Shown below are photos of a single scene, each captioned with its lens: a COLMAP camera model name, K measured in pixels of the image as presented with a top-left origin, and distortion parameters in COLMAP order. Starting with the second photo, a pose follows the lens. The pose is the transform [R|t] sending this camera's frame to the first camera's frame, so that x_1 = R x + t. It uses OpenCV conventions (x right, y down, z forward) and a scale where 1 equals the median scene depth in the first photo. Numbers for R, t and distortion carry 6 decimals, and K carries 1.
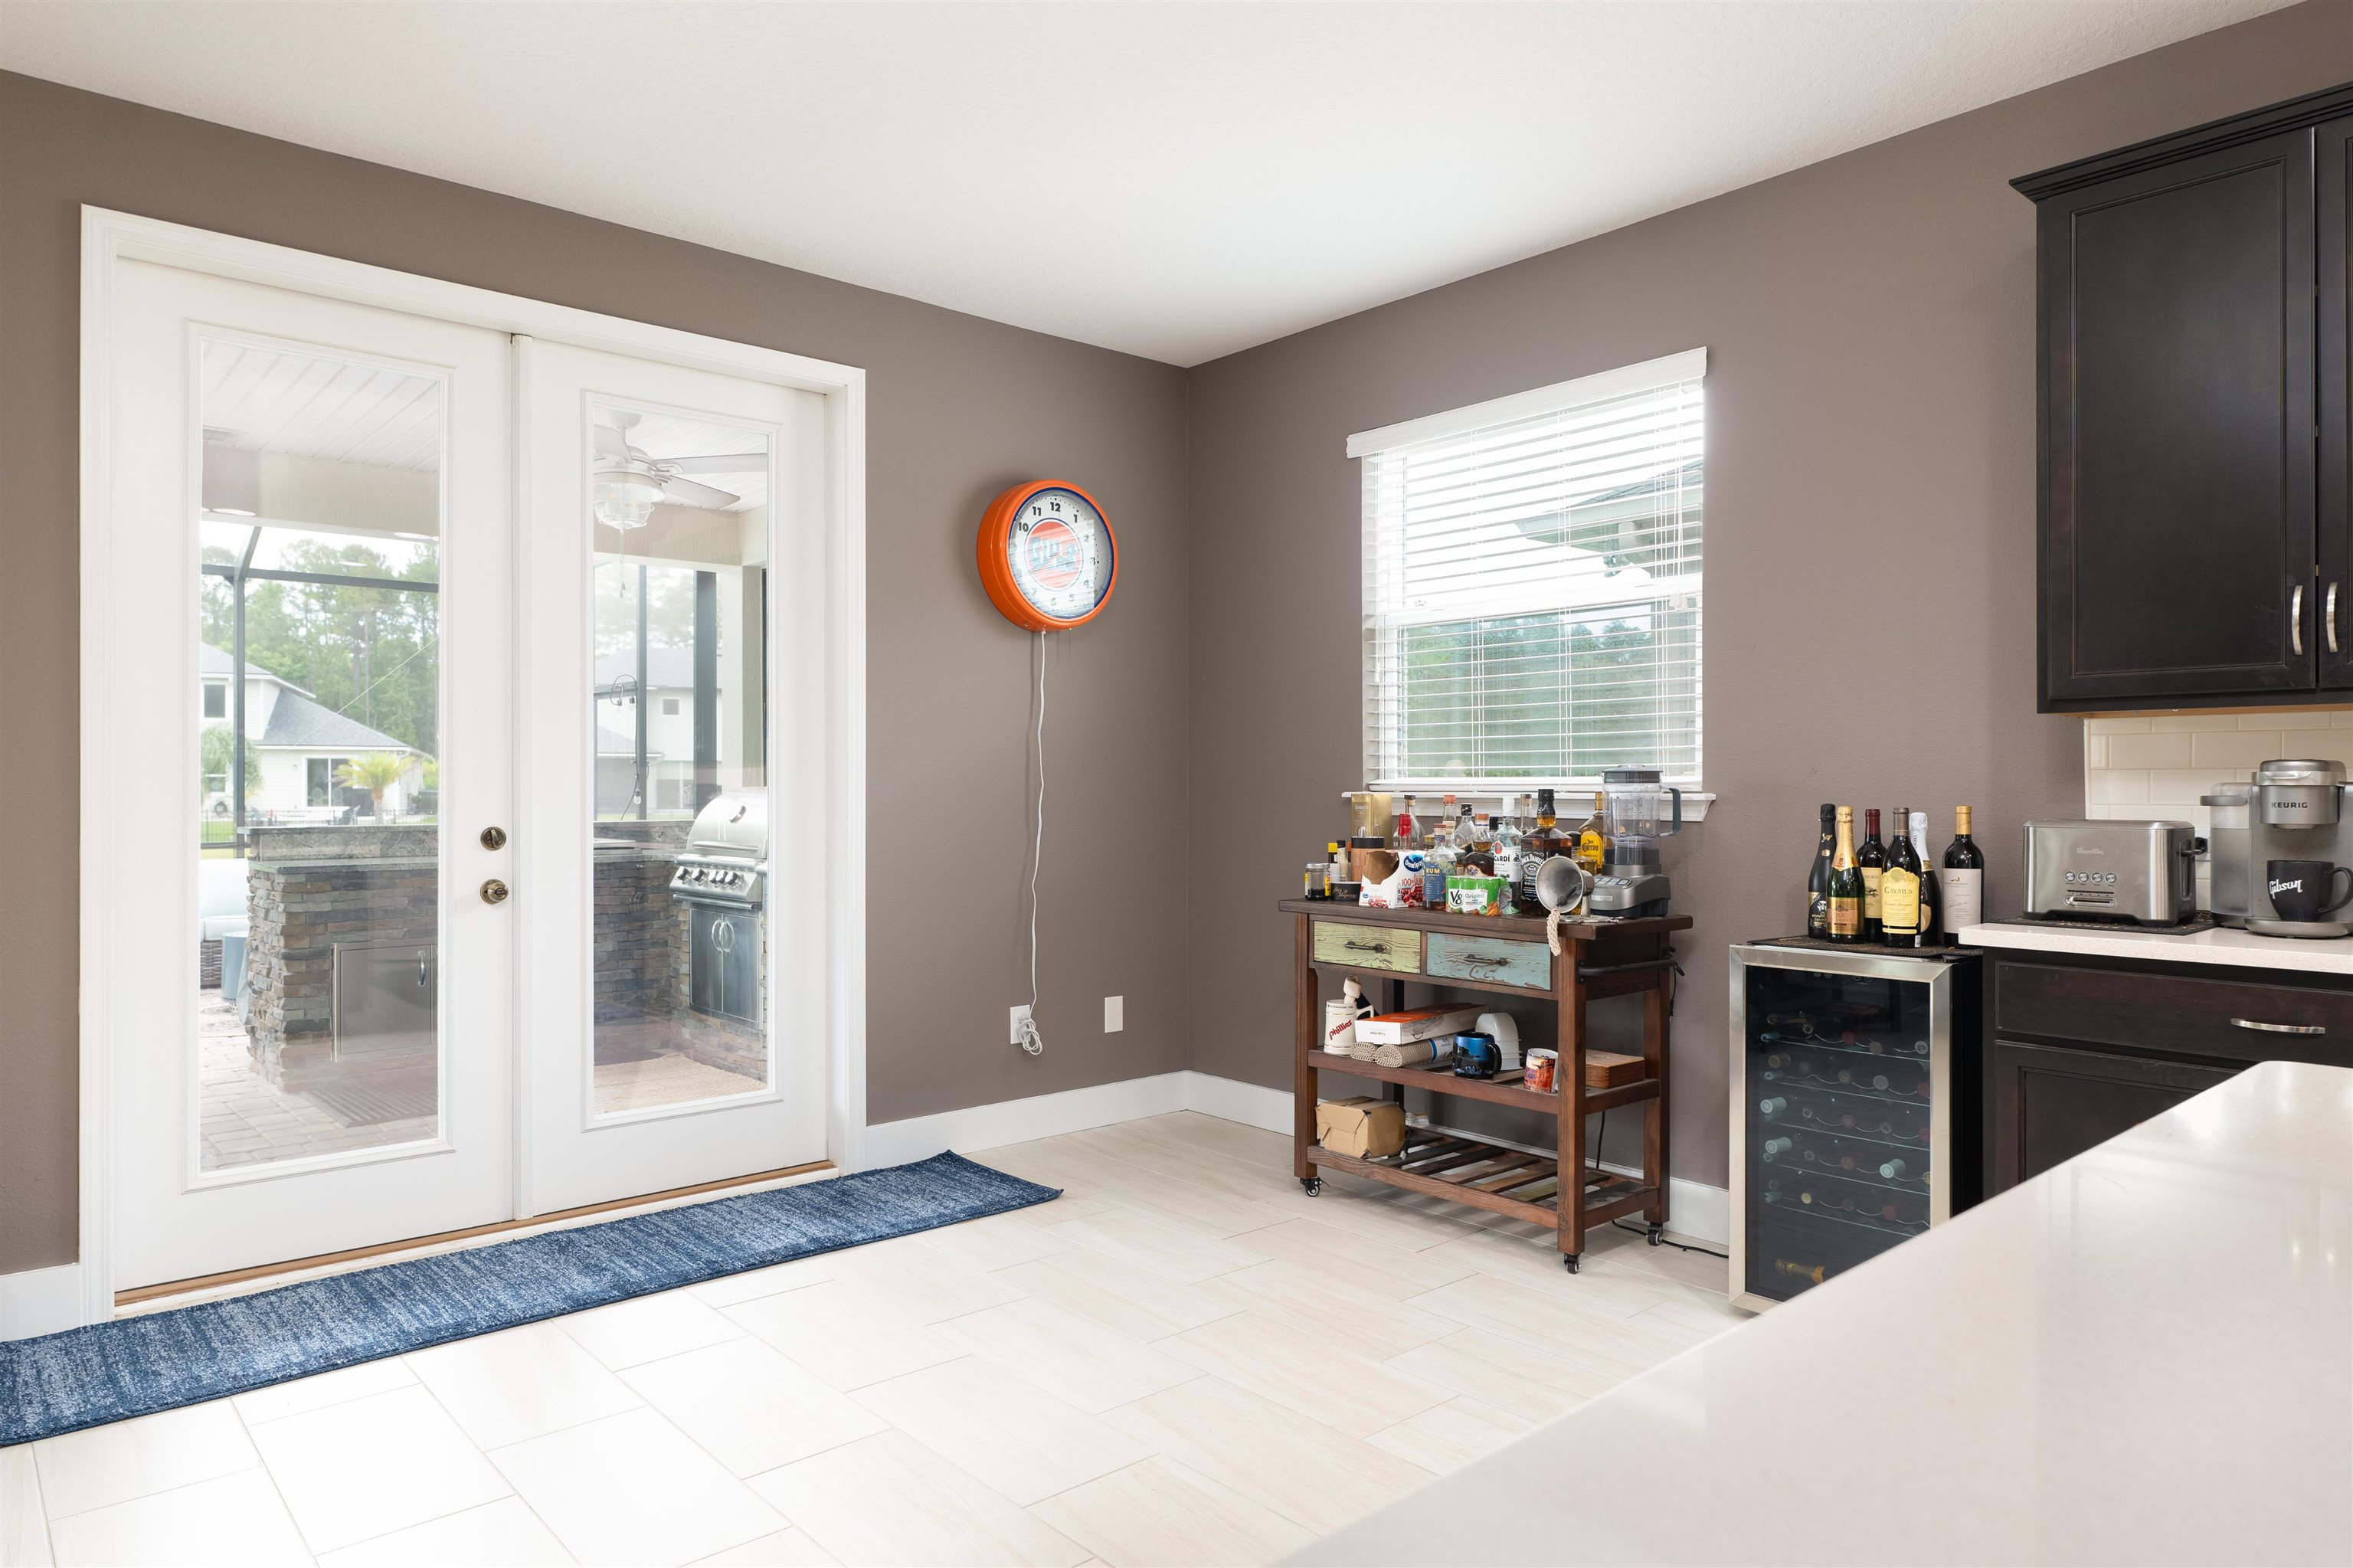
lens RADIAL K [[1433.8, 0, 1176.5], [0, 1433.8, 784.0], [0, 0, 1]] dist [-0.000338, -0.000882]
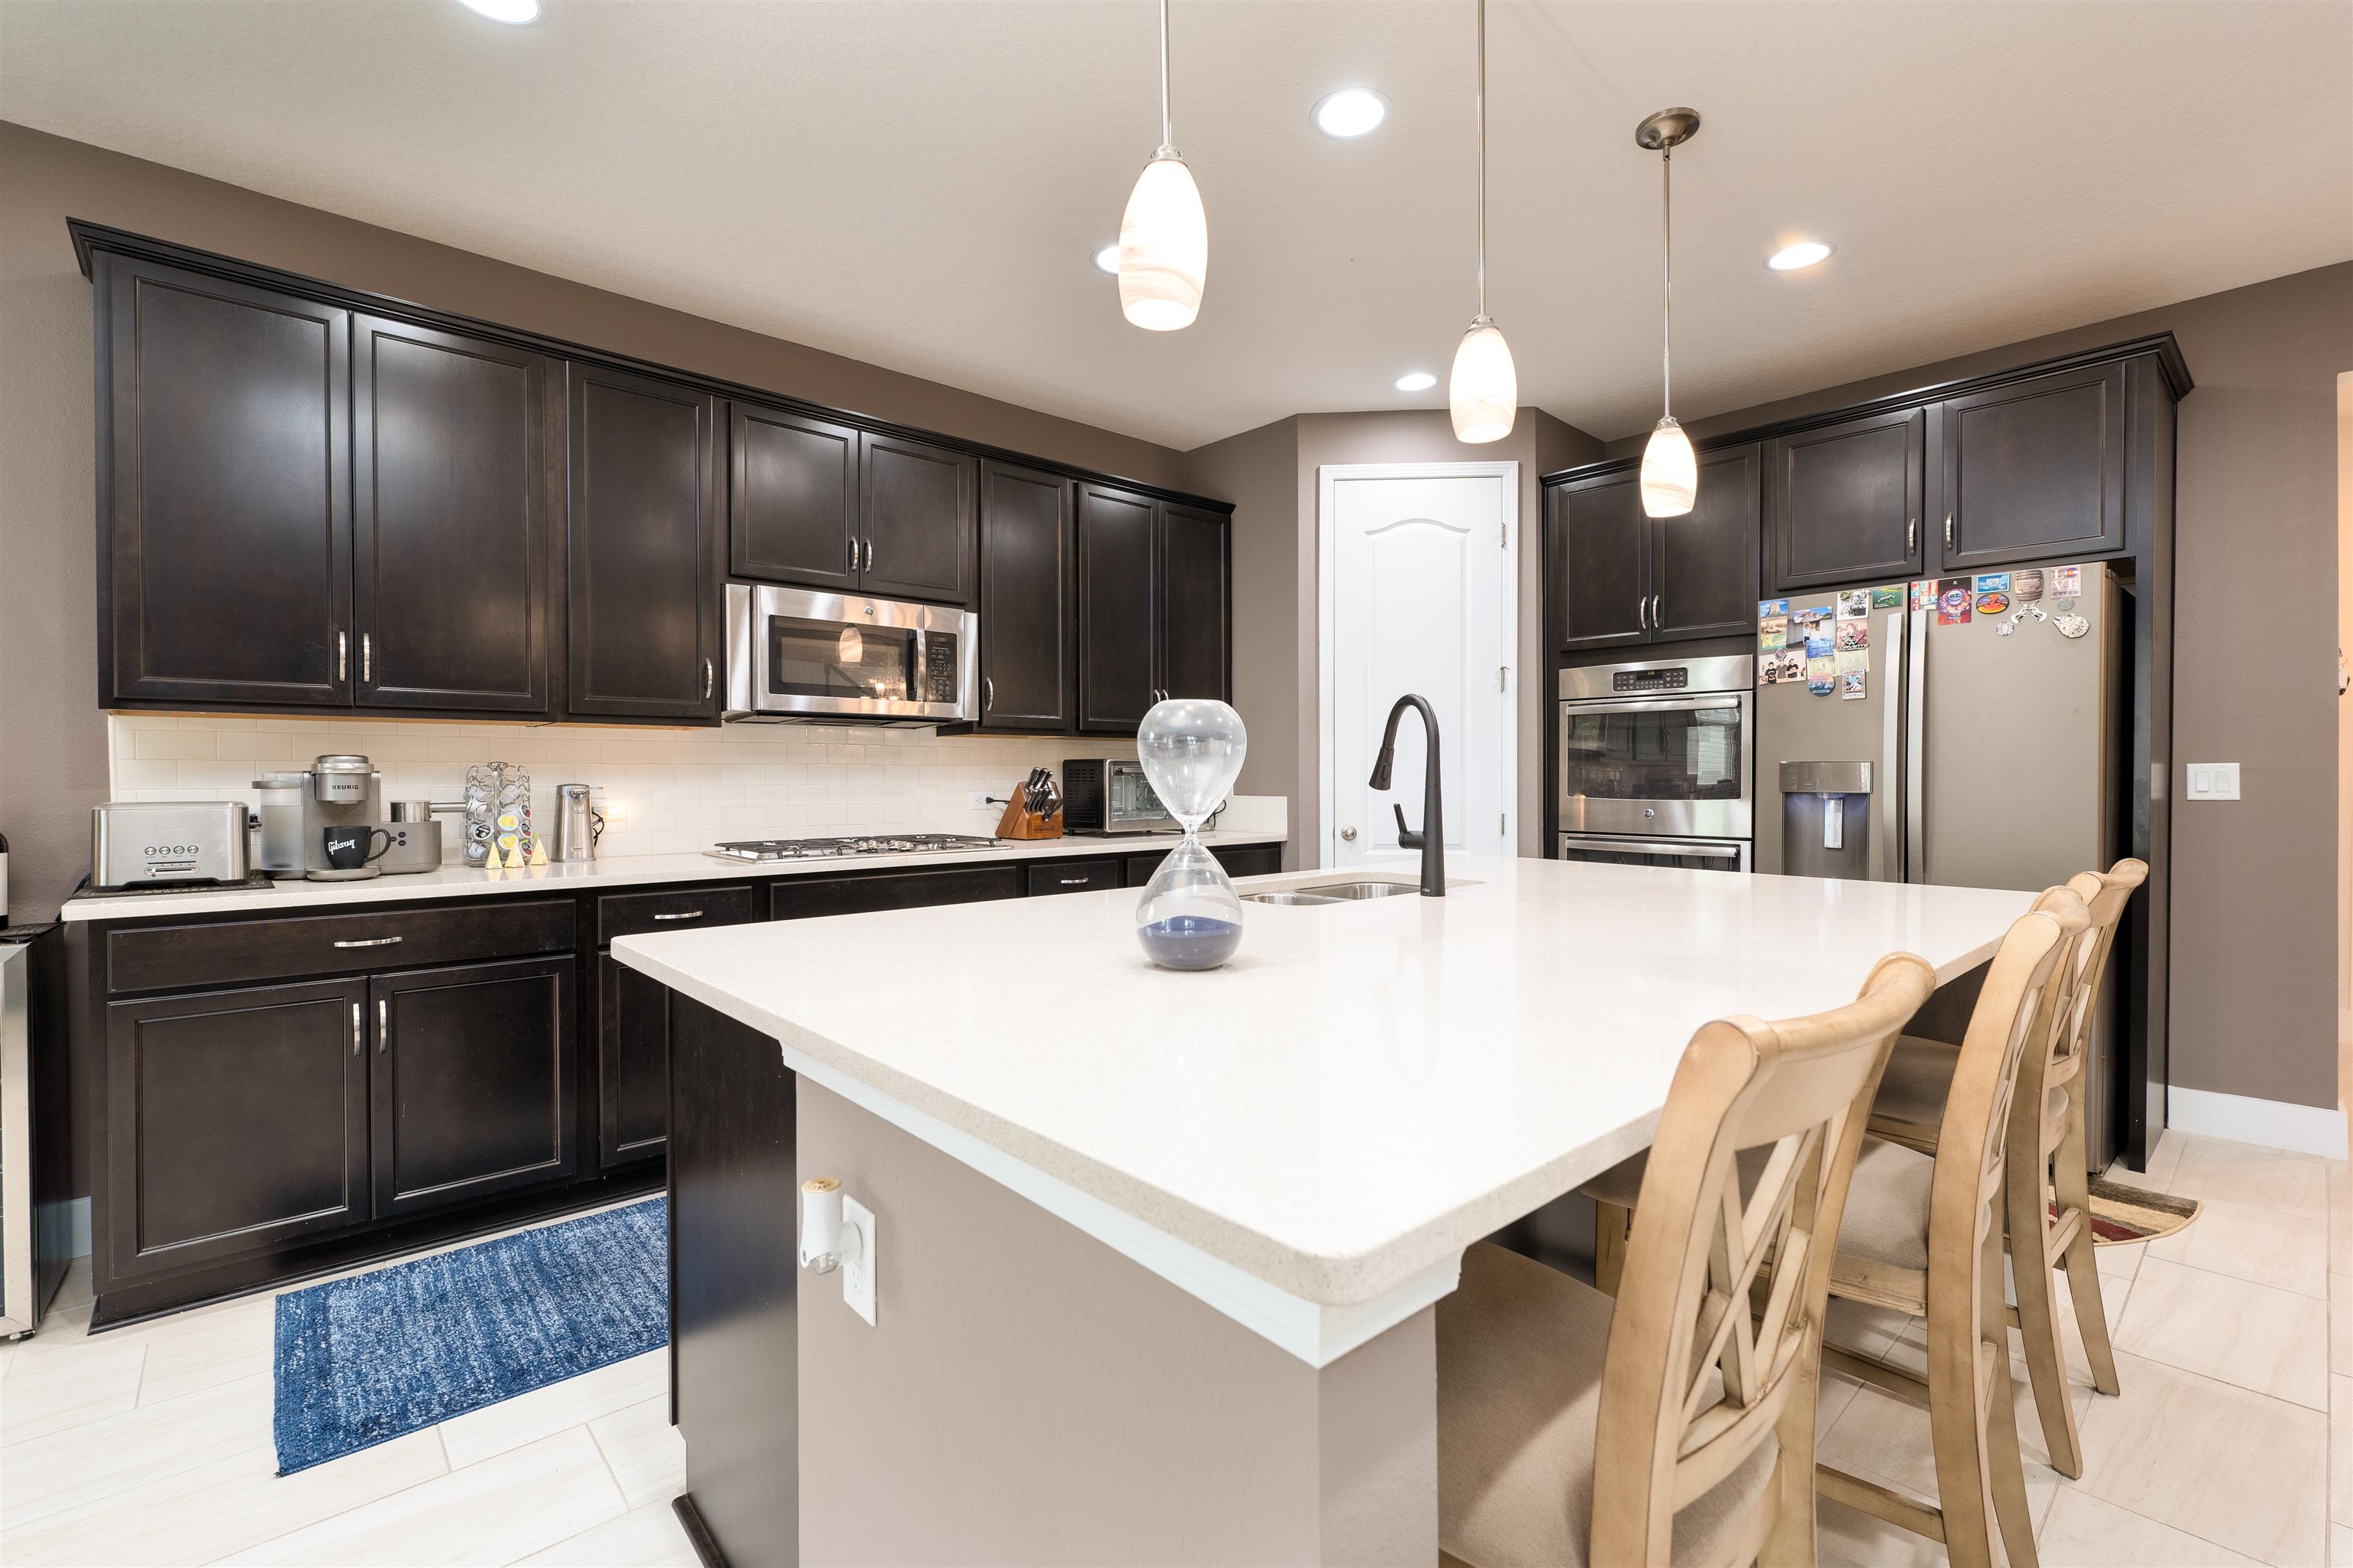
lens RADIAL K [[1017.6, 0, 1176.5], [0, 1017.6, 784.0], [0, 0, 1]] dist [-0.000650, -0.000182]
pose [[-0.007870, -0.009209, 0.999927, -0.216199], [-0.001376, 0.999957, 0.009198, 0.001087], [-0.999968, -0.001304, -0.007882, 0.175531]]
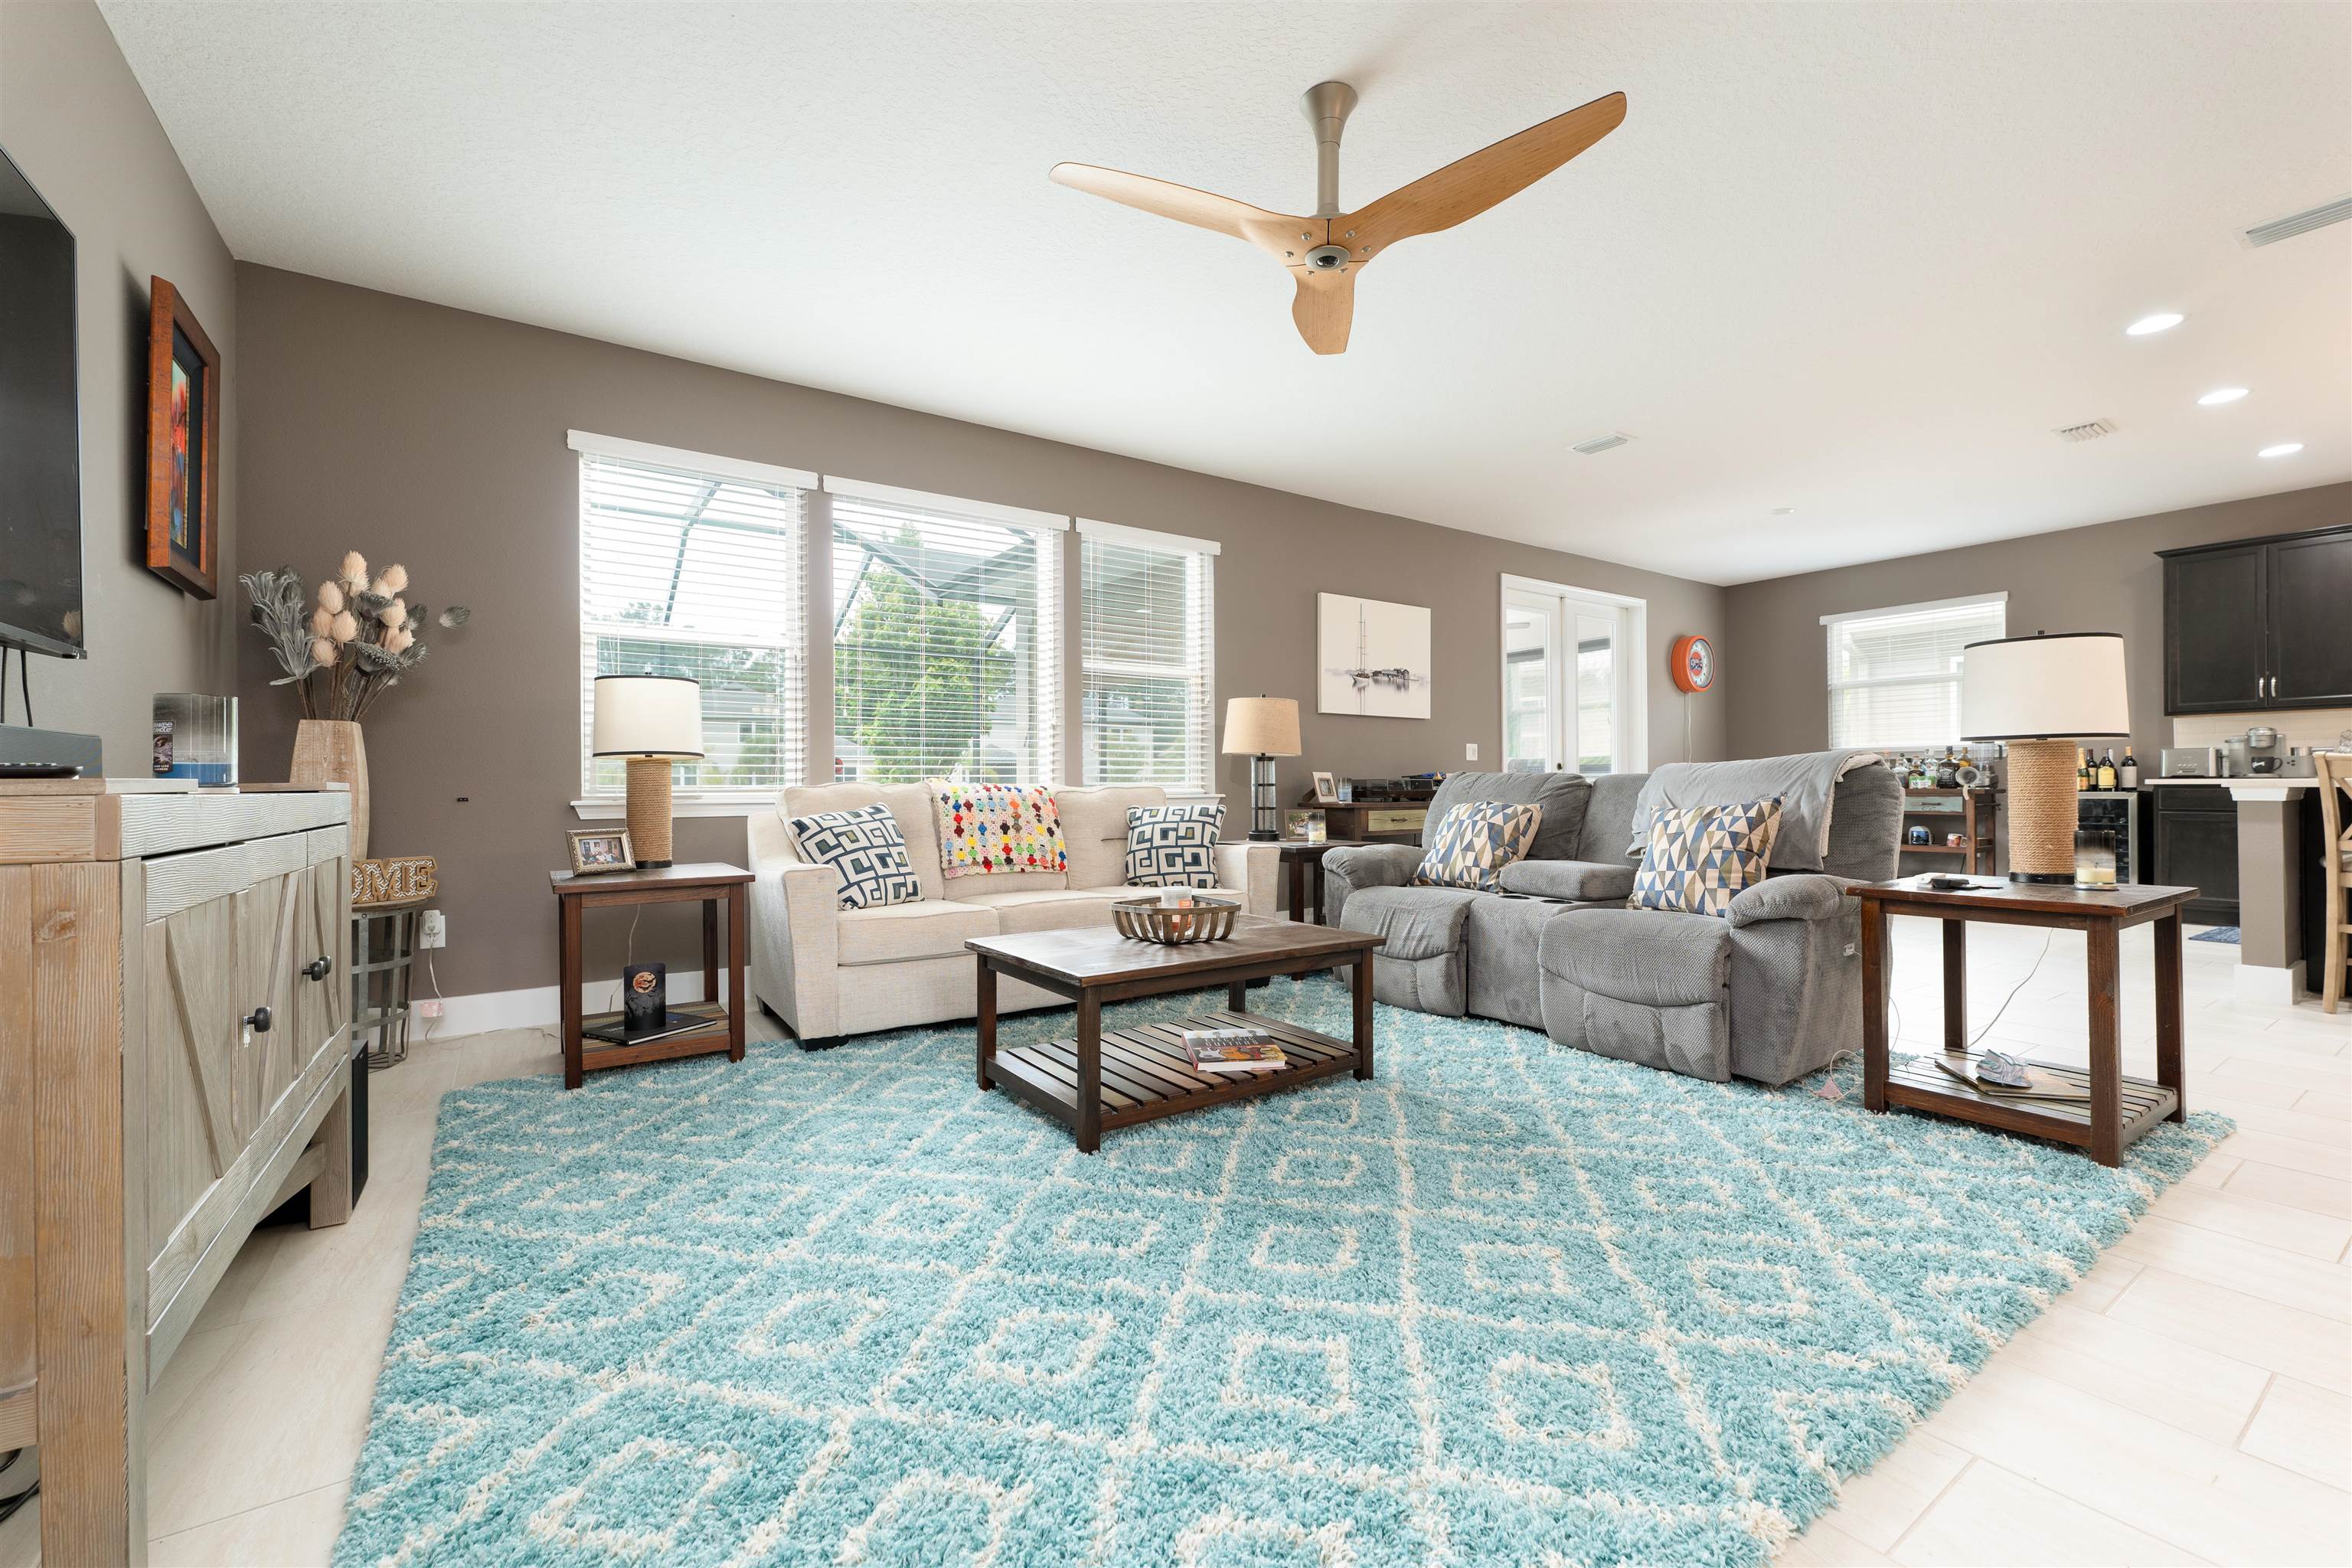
lens RADIAL K [[956.5, 0, 1176.0], [0, 956.5, 784.0], [0, 0, 1]] dist [0.001512, -0.000063]
pose [[0.992079, -0.005824, -0.125482, -1.451957], [0.005866, 0.999983, -0.000031, 0.098964], [0.125480, -0.000706, 0.992096, -1.543044]]
